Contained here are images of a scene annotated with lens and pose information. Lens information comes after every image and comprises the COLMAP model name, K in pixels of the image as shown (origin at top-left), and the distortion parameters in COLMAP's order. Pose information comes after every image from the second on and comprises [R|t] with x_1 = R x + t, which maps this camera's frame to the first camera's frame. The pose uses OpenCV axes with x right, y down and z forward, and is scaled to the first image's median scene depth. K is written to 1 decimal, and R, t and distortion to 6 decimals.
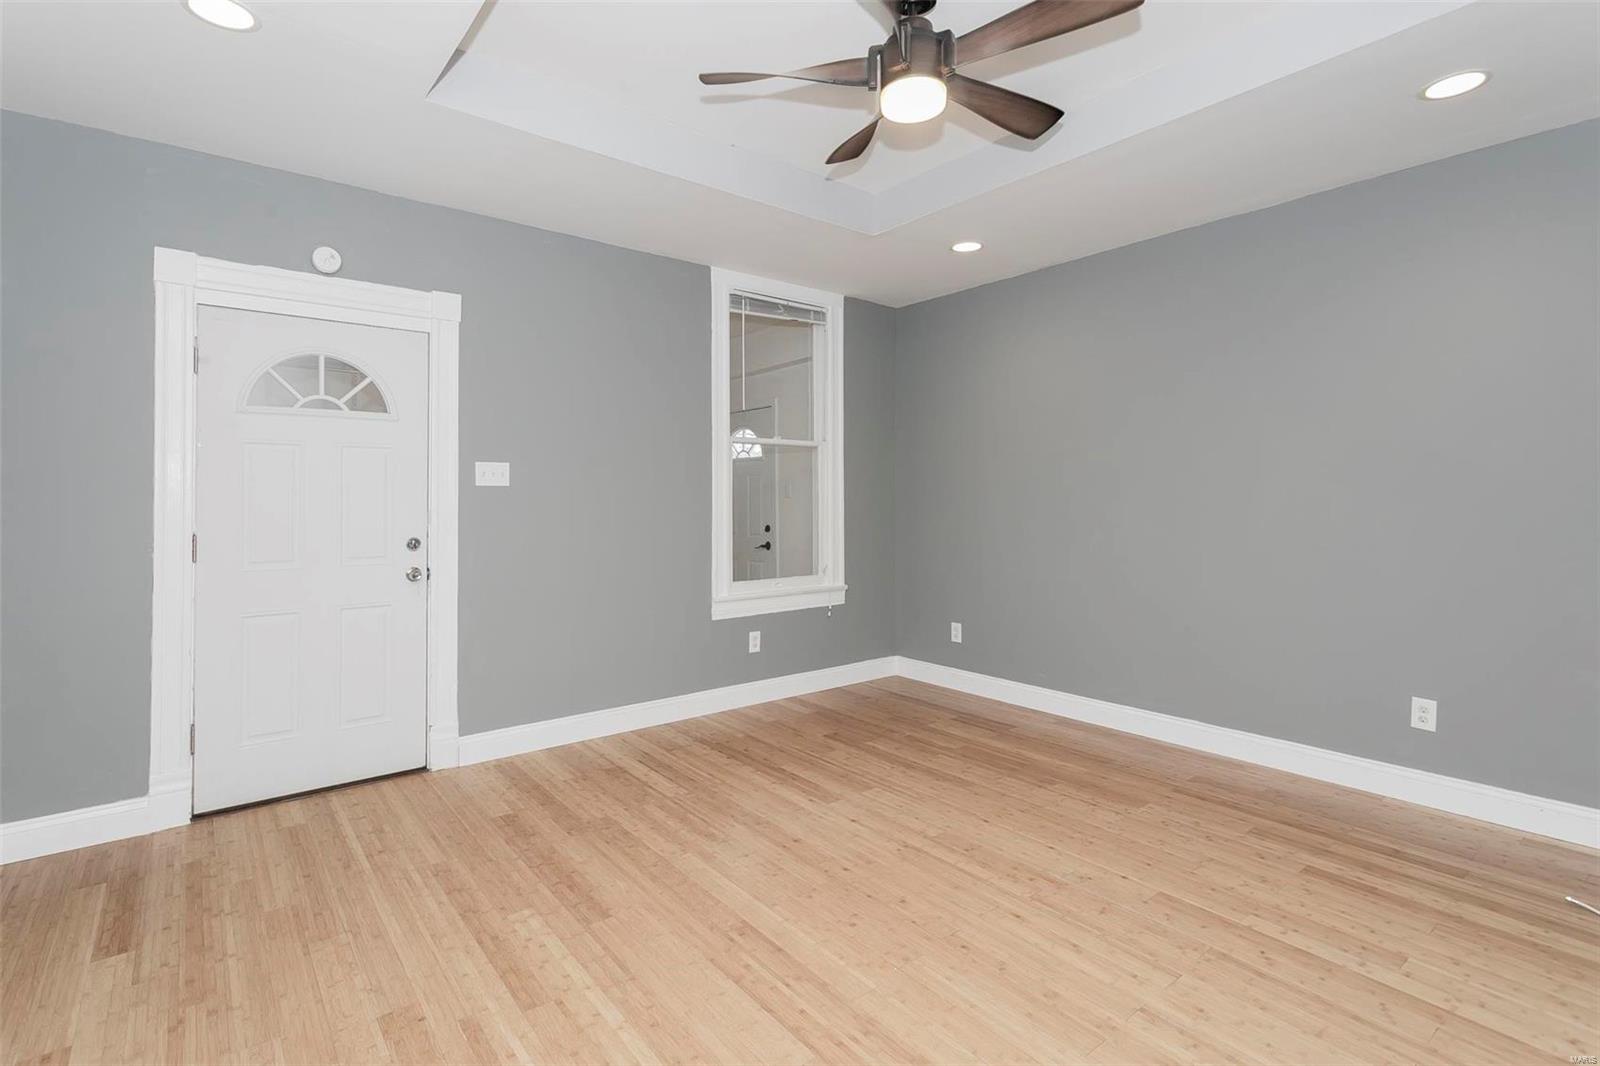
lens RADIAL K [[770.9, 0, 788.4], [0, 770.9, 486.8], [0, 0, 1]] dist [-0.005310, 0.006013]
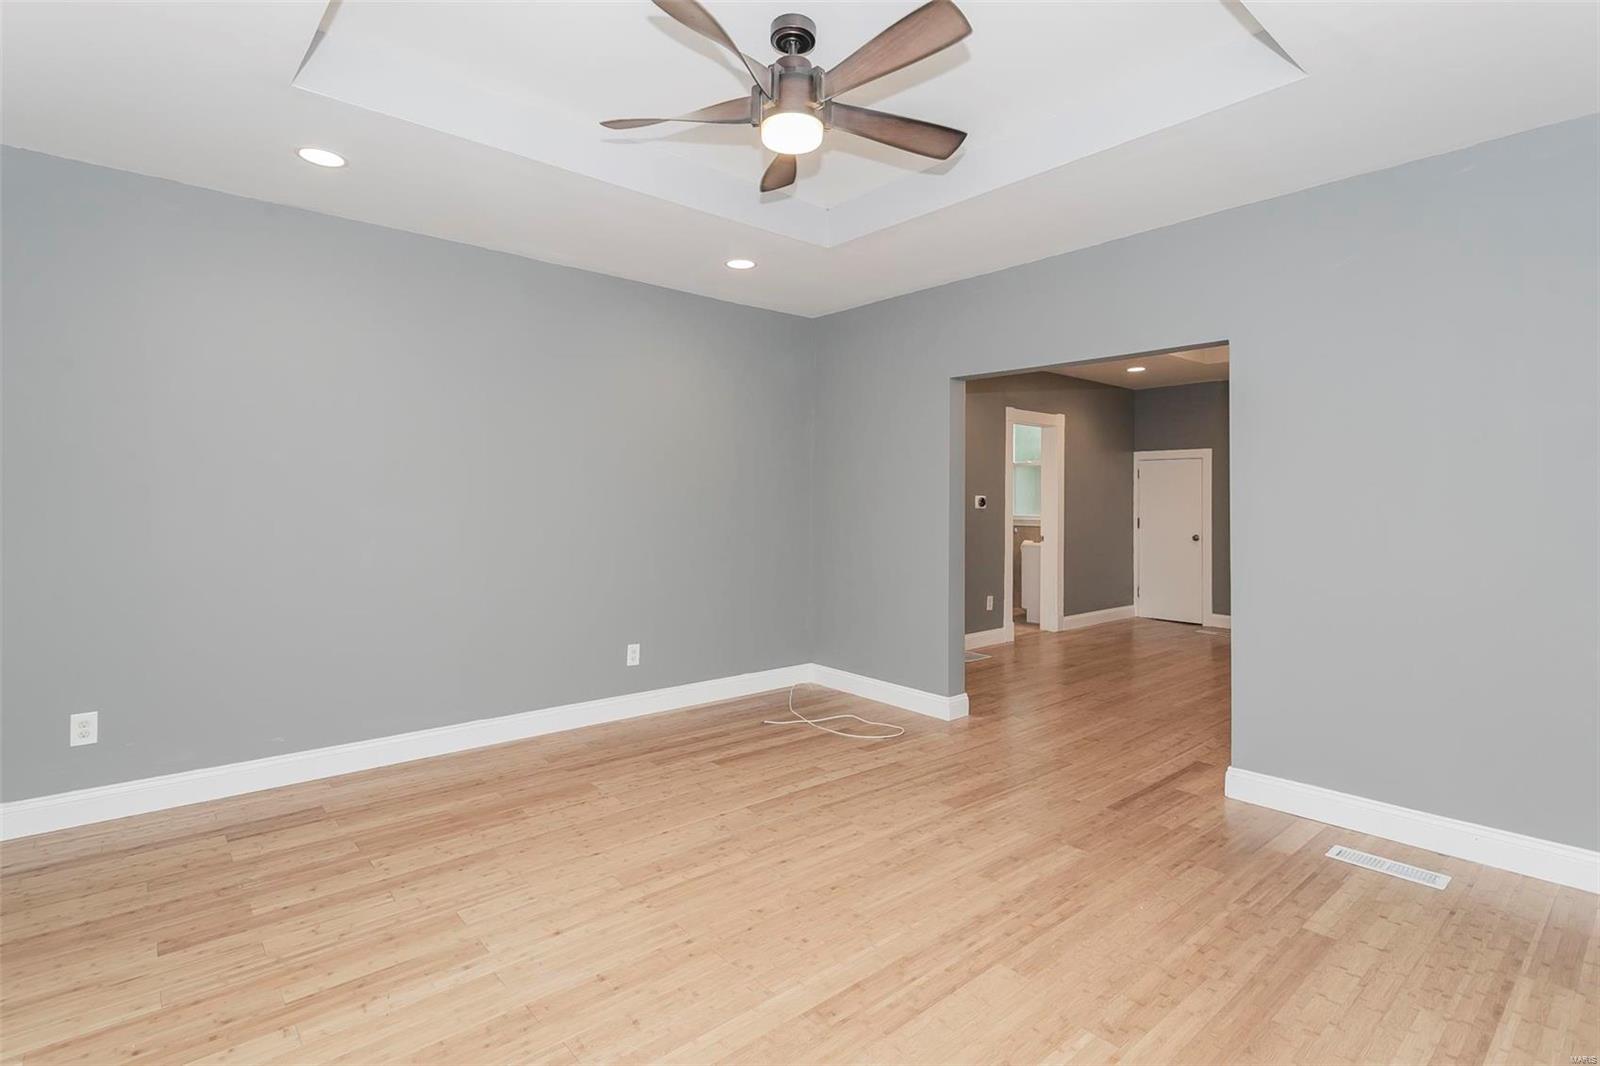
lens RADIAL K [[758.1, 0, 801.4], [0, 758.1, 505.8], [0, 0, 1]] dist [0.000107, -0.000183]
pose [[-0.047723, 0.003320, 0.998855, -0.627782], [-0.019884, 0.999793, -0.004273, 0.011037], [-0.998663, -0.020065, -0.047647, 0.749889]]
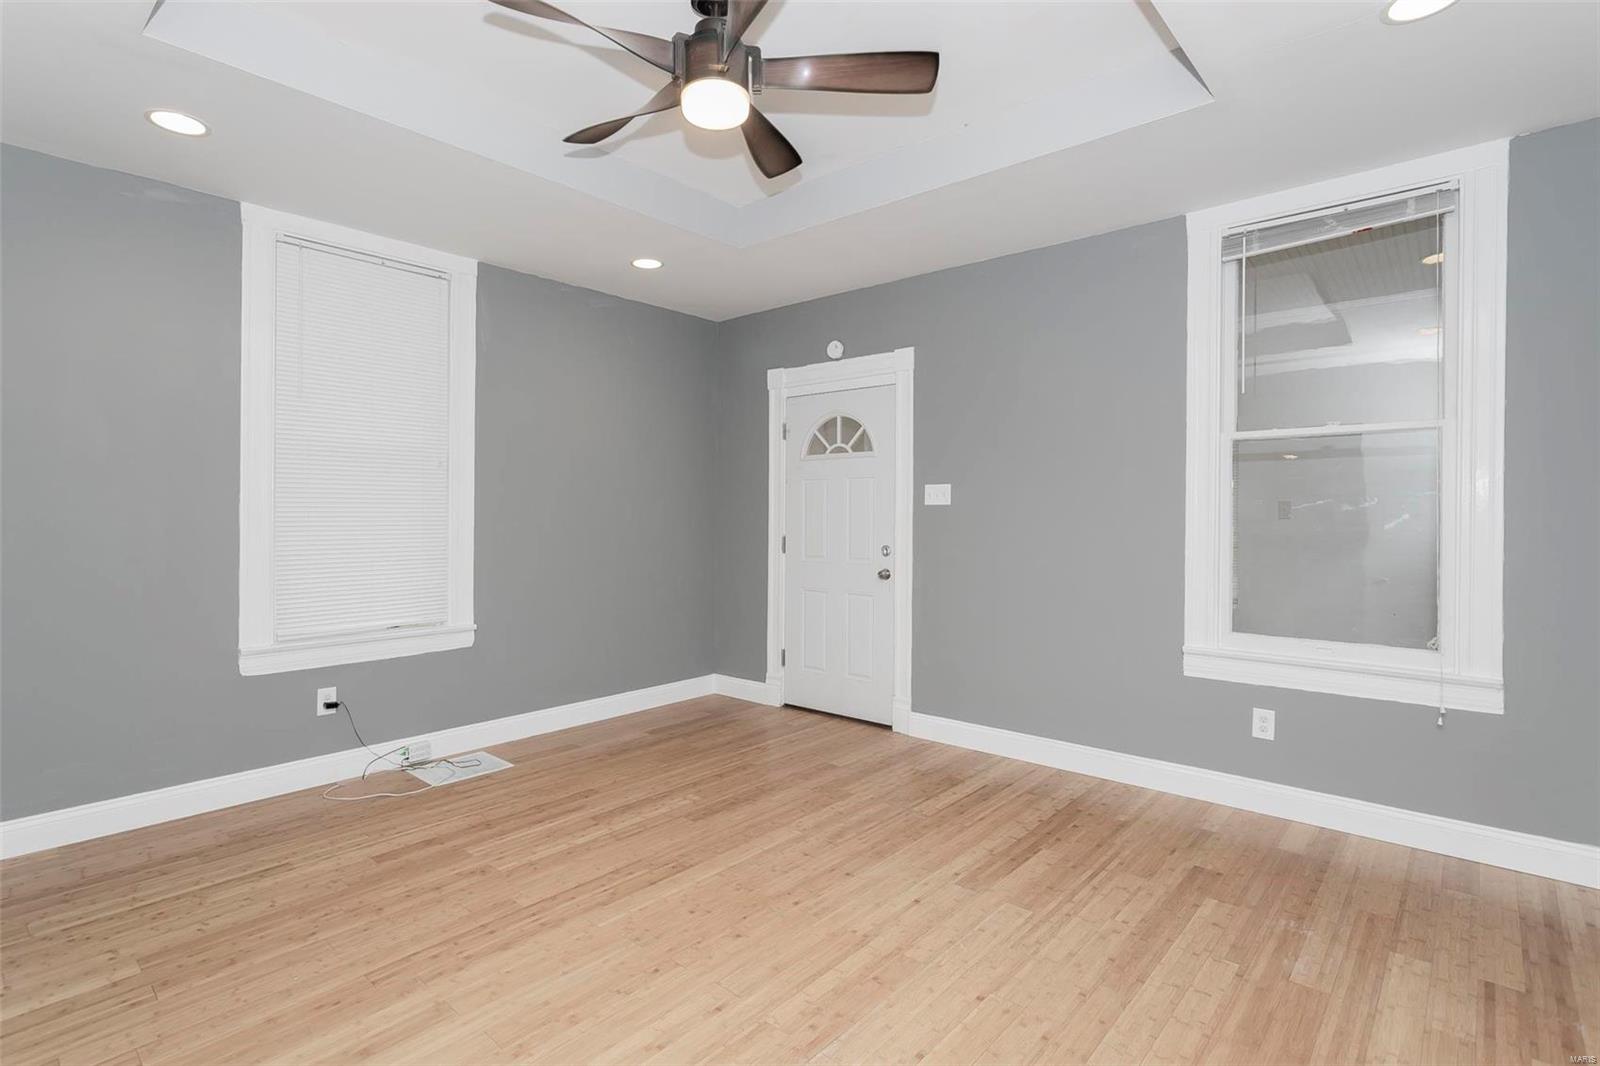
lens RADIAL K [[782.5, 0, 799.6], [0, 782.5, 511.4], [0, 0, 1]] dist [0.000815, 0.000513]
pose [[0.175333, -0.000182, -0.984509, 0.842213], [0.011986, 0.999926, 0.001950, 0.004469], [0.984436, -0.012142, 0.175322, 0.680145]]
